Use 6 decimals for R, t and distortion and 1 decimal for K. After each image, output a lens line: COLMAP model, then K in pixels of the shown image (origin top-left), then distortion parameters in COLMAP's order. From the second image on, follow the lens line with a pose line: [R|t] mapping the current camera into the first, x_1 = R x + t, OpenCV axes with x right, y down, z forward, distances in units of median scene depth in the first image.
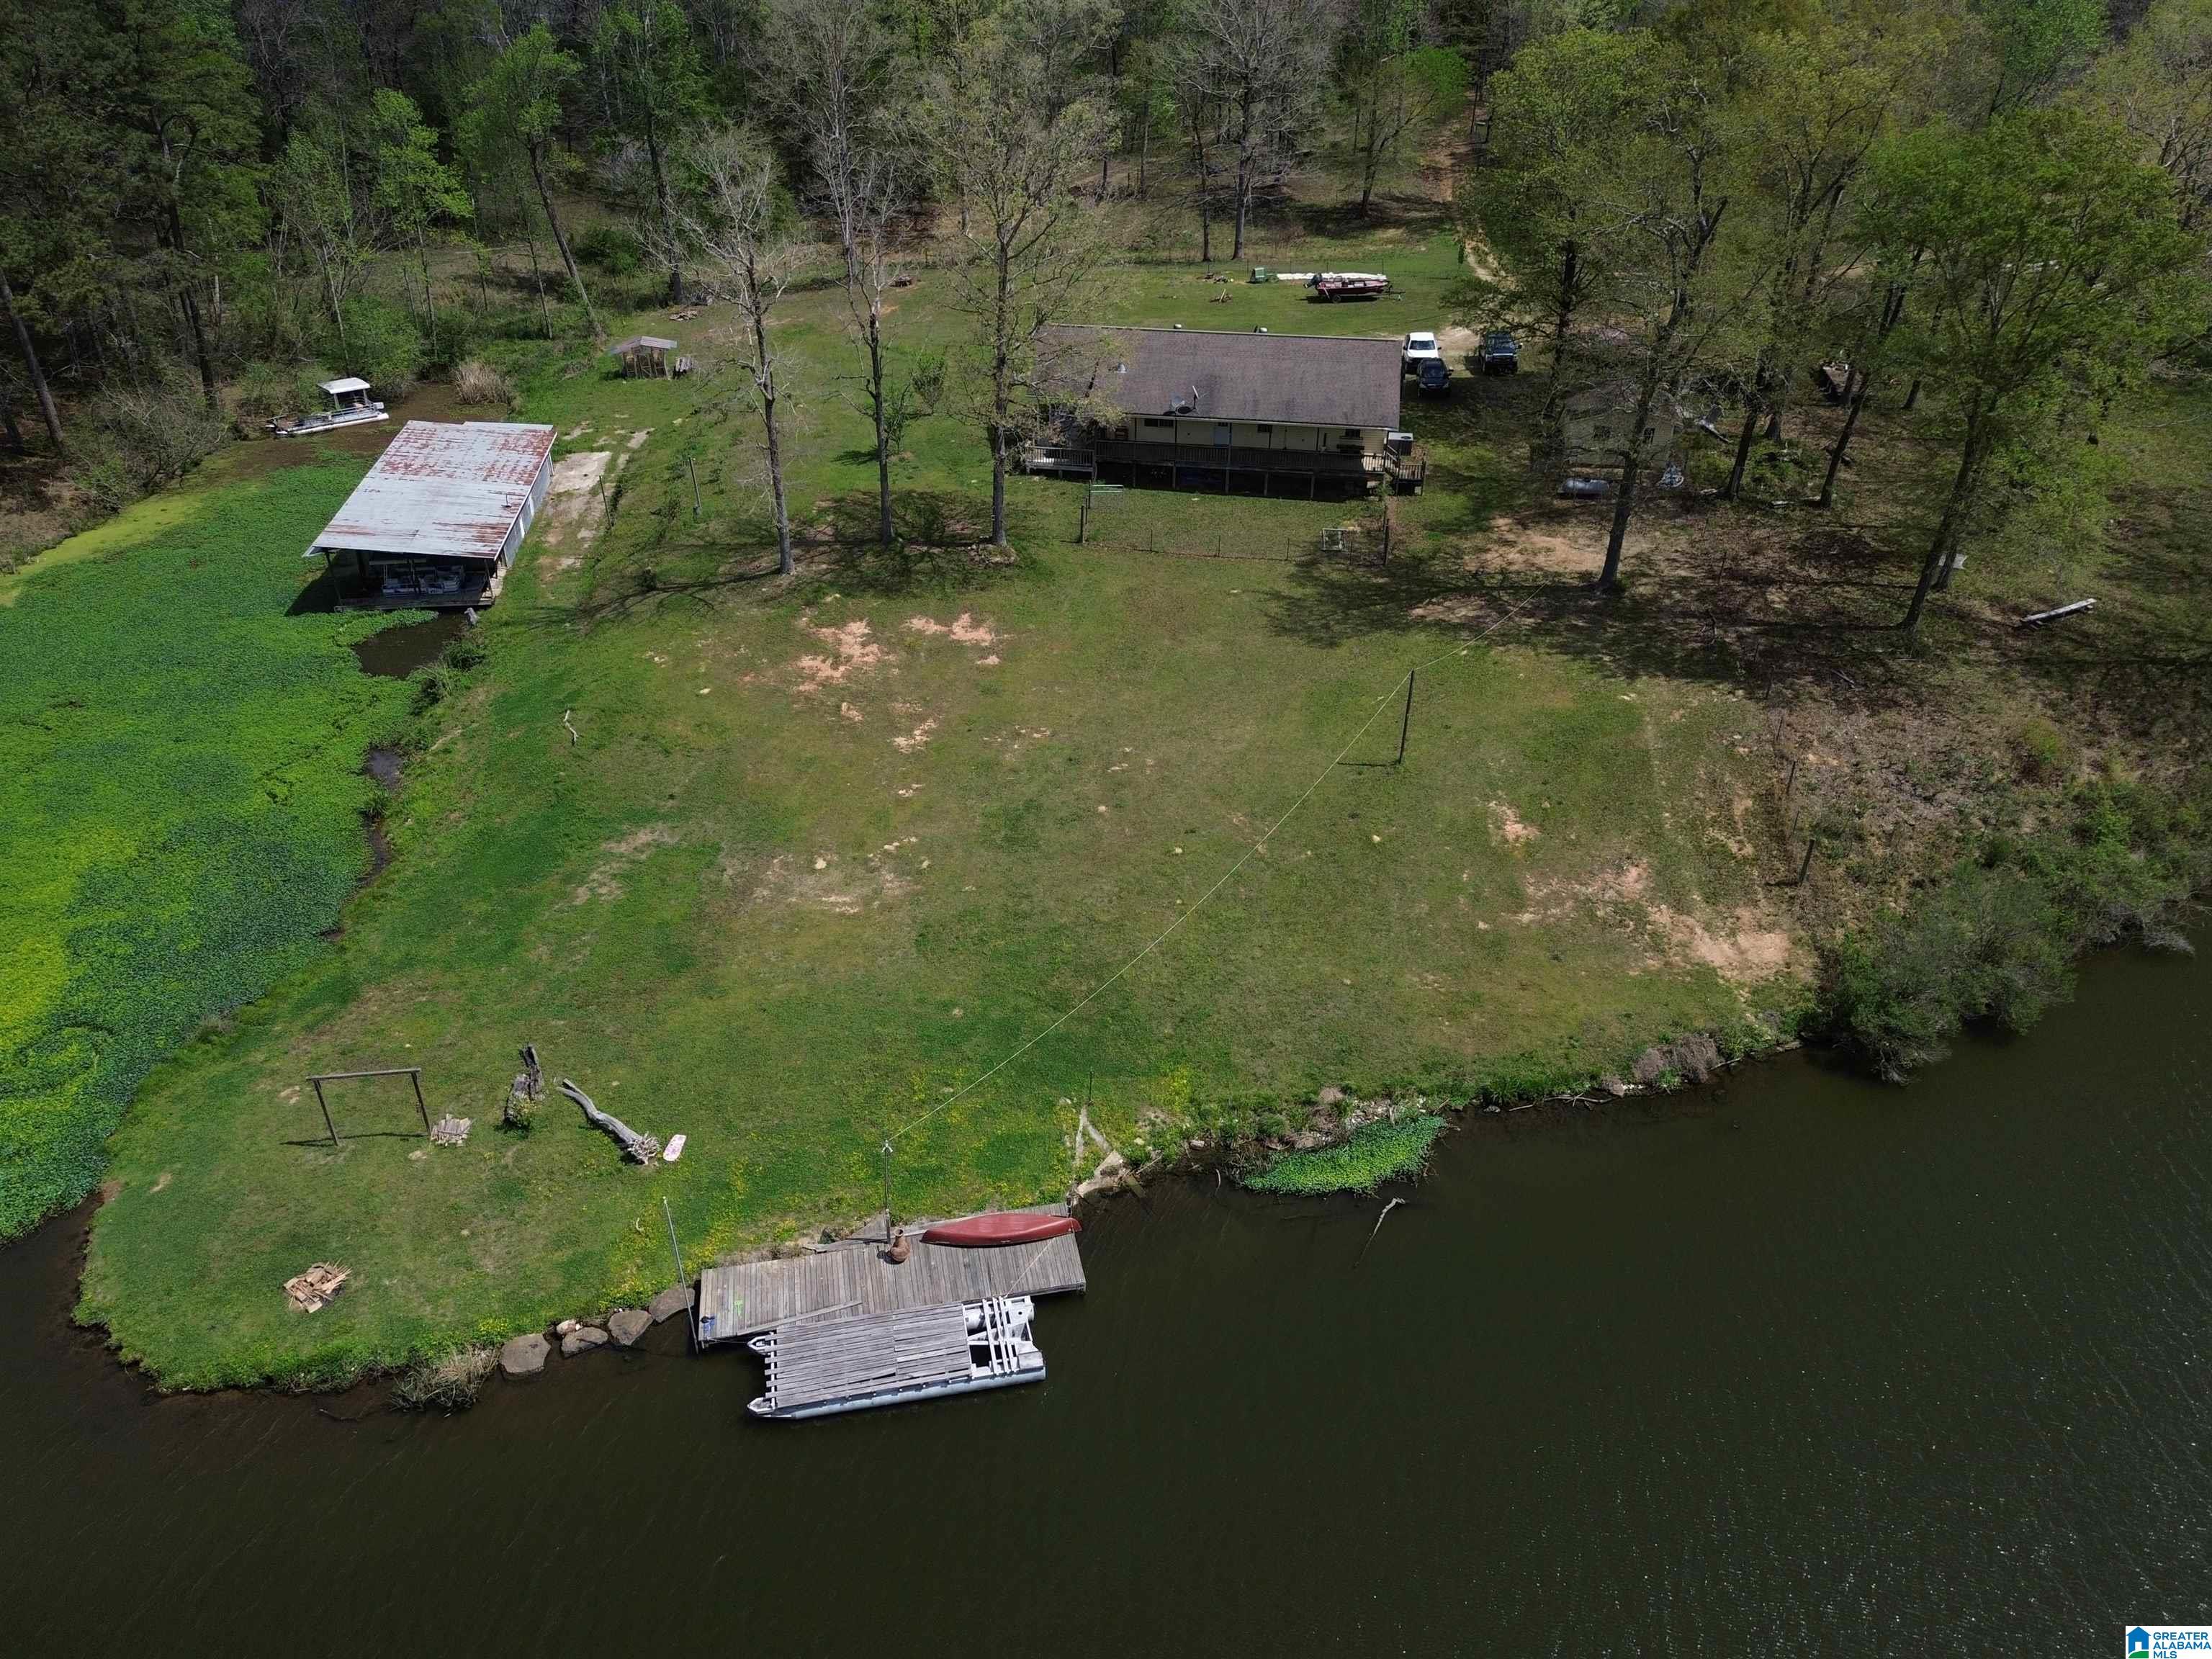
lens RADIAL K [[1574.0, 0, 1106.0], [0, 1574.0, 829.5], [0, 0, 1]] dist [0.104003, -0.199574]
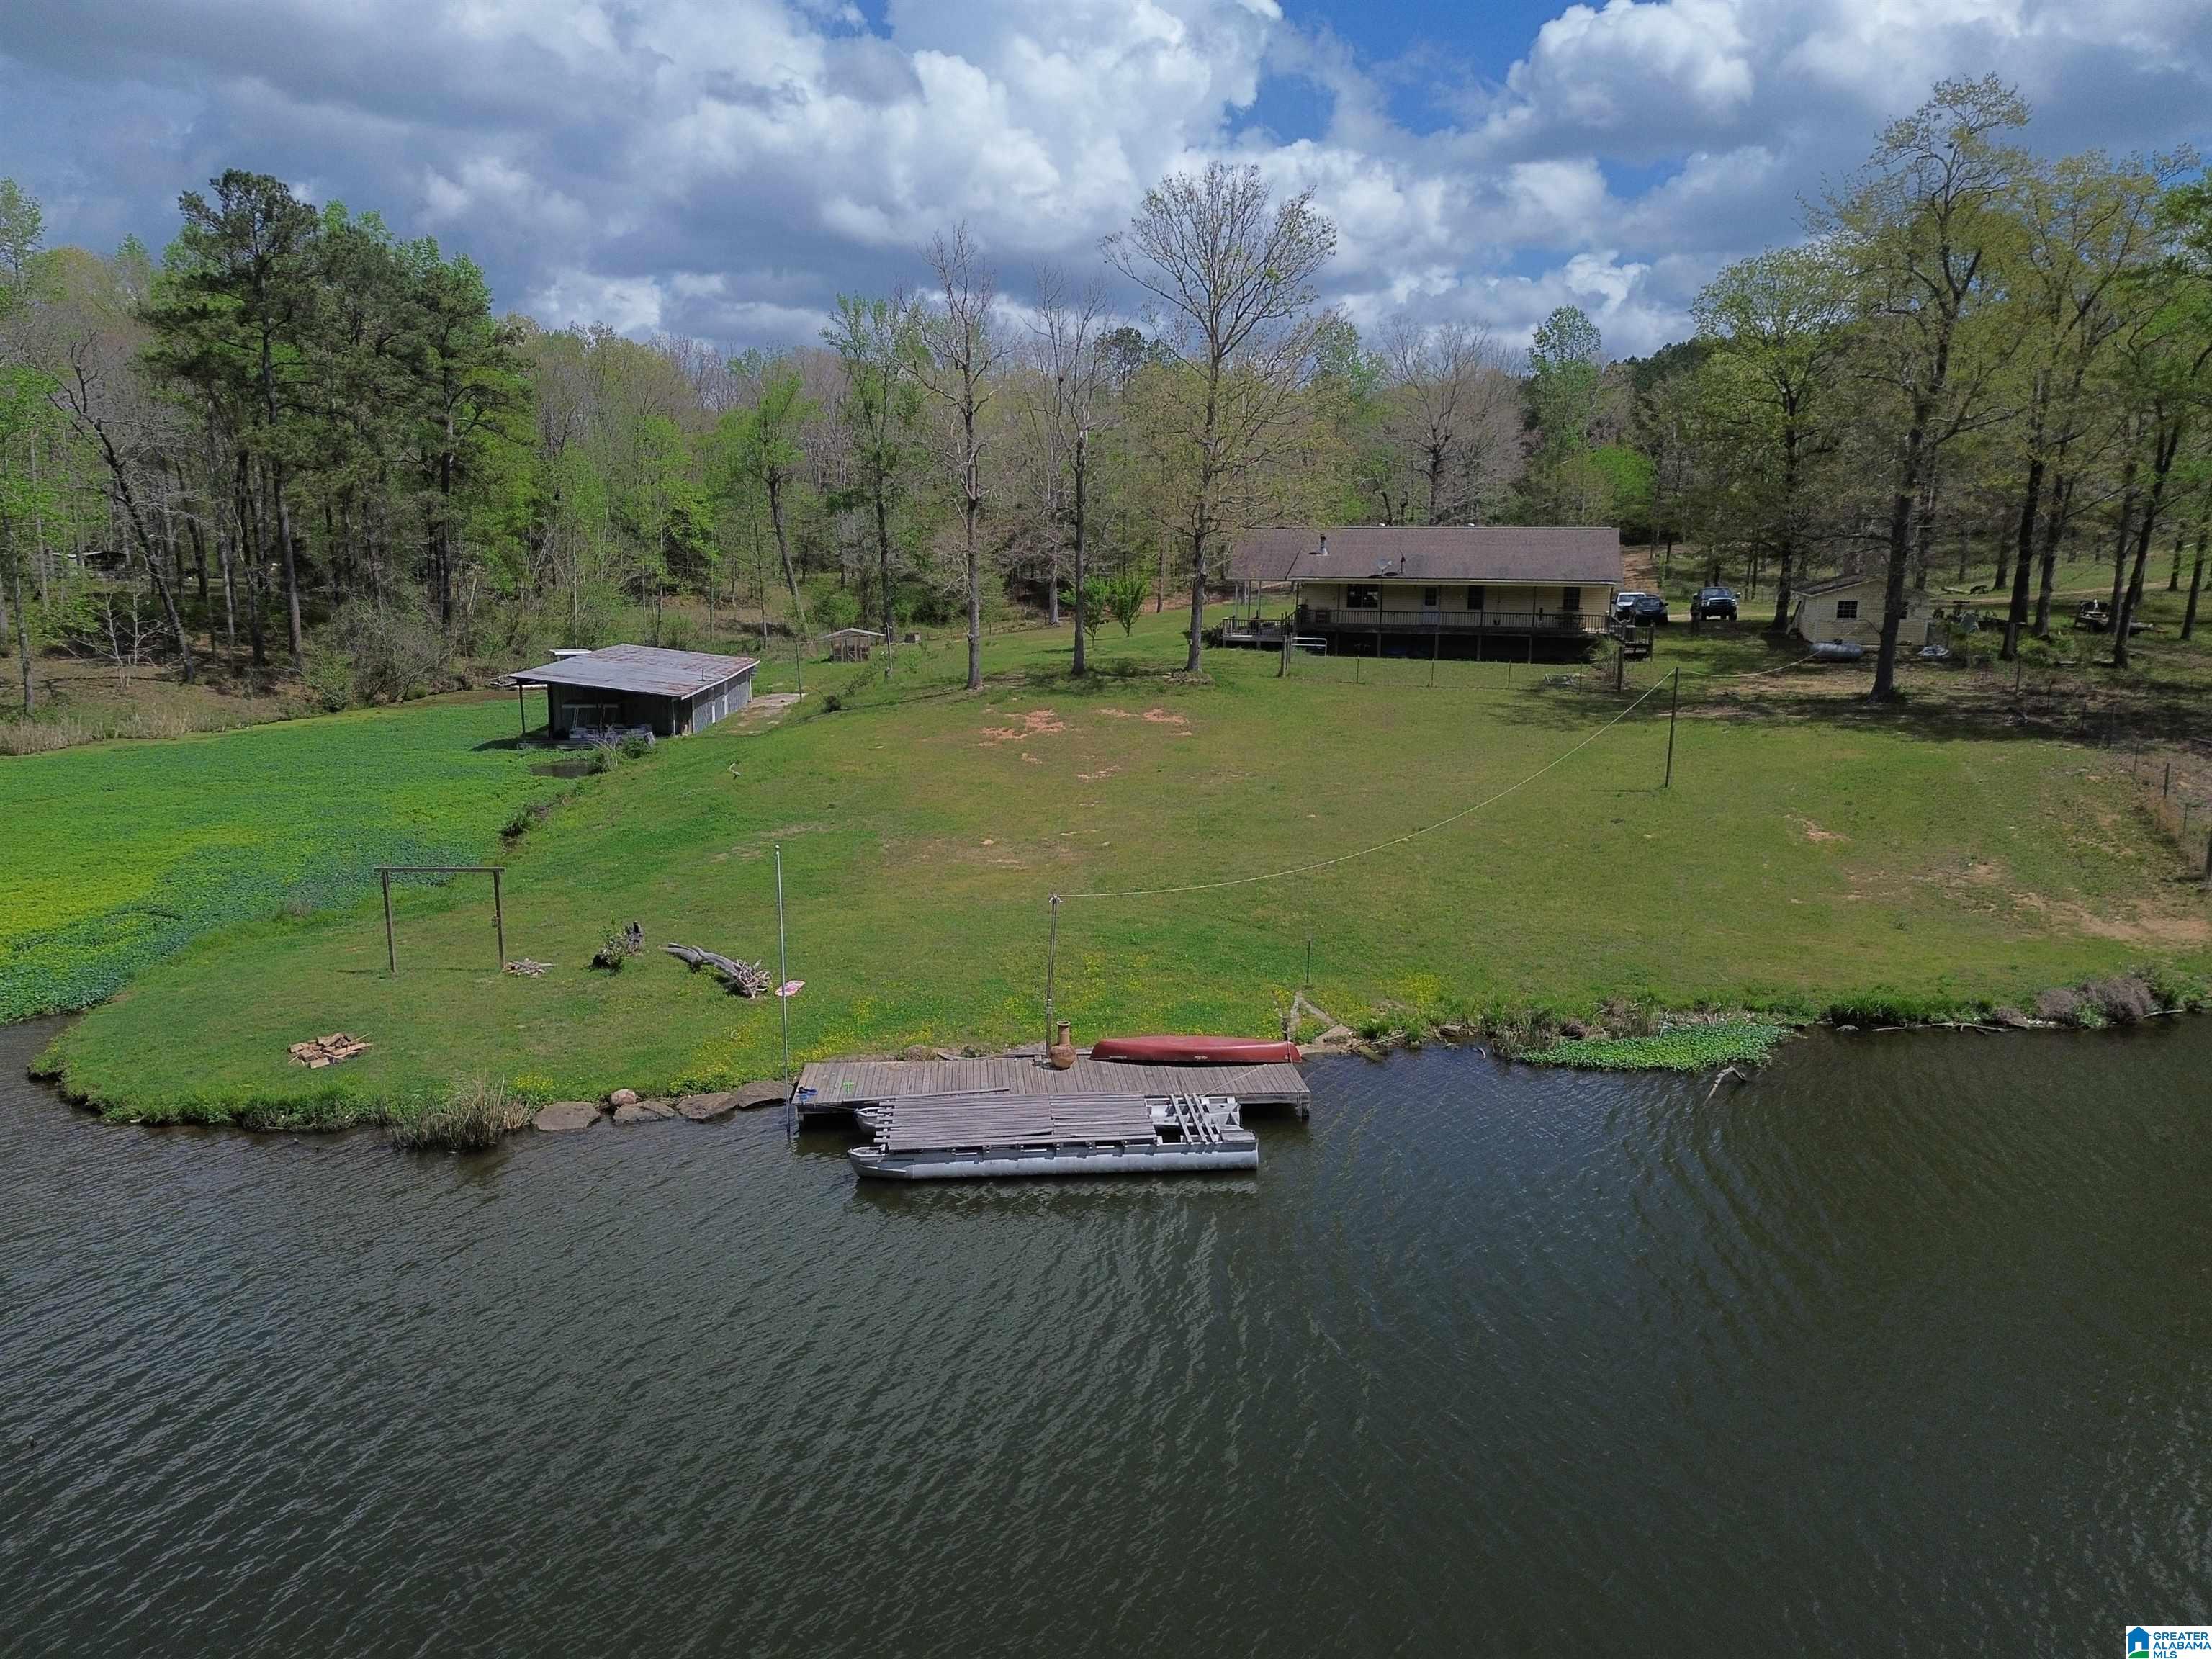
lens RADIAL K [[1572.6, 0, 1090.6], [0, 1572.6, 828.4], [0, 0, 1]] dist [0.050473, -0.047602]
pose [[0.992823, 0.019488, -0.117997, -0.025227], [-0.059467, 0.936463, -0.345690, 0.356446], [0.103763, 0.350225, 0.930900, 0.222192]]
